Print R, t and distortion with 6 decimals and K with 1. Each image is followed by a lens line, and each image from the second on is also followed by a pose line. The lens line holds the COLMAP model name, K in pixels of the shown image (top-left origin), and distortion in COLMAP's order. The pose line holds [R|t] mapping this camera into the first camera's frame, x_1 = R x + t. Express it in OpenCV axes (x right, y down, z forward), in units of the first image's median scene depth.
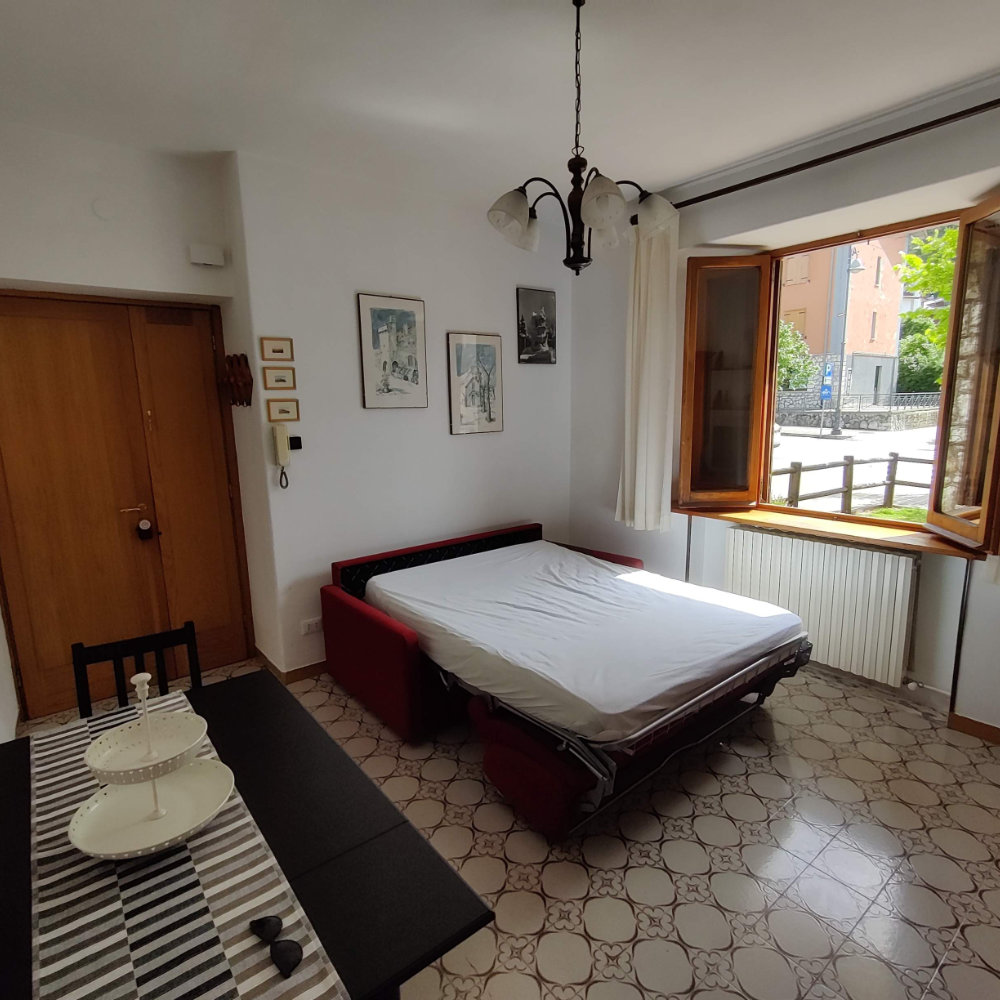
lens RADIAL K [[610.6, 0, 496.0], [0, 610.6, 500.9], [0, 0, 1]] dist [0.005682, 0.006429]
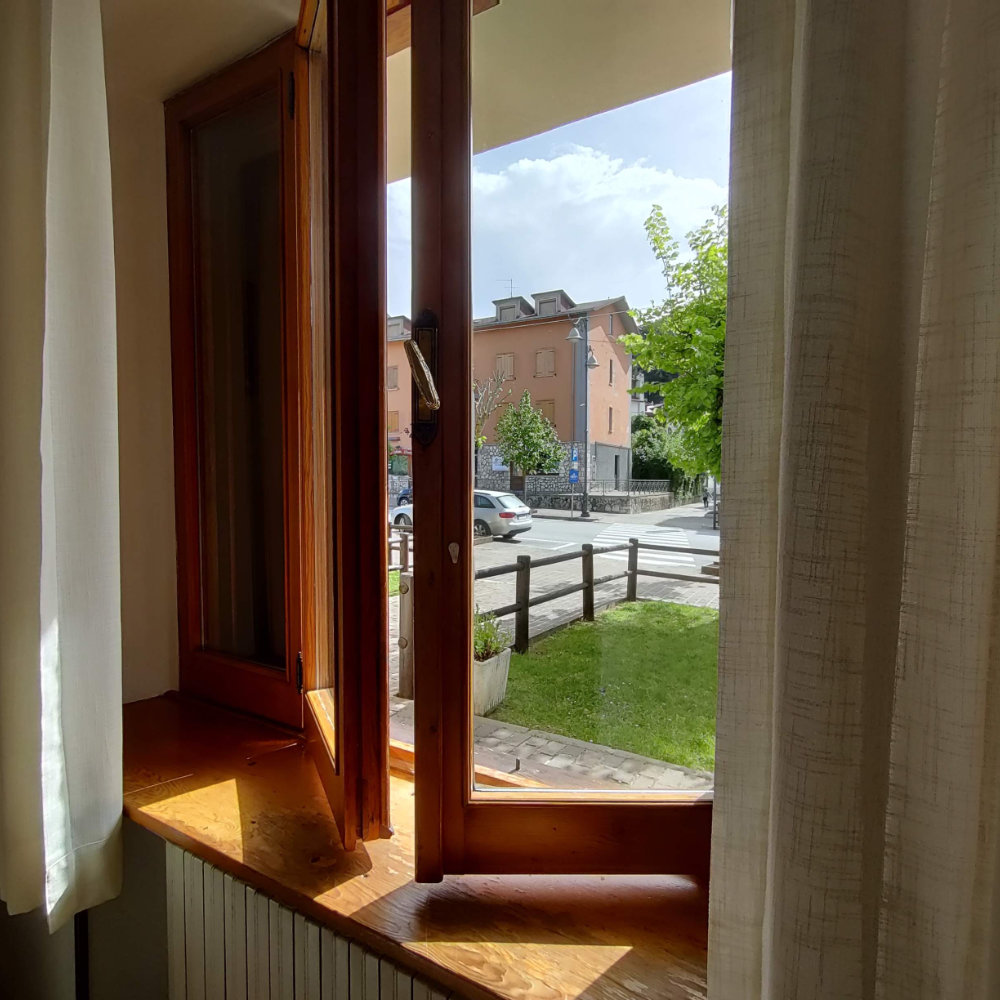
lens RADIAL K [[610.6, 0, 498.8], [0, 610.6, 500.3], [0, 0, 1]] dist [0.005682, 0.006429]
pose [[0.936965, 0.008676, 0.349315, 0.106277], [0.038272, 0.991129, -0.127272, -0.019537], [-0.347321, 0.132618, 0.928322, 0.161806]]
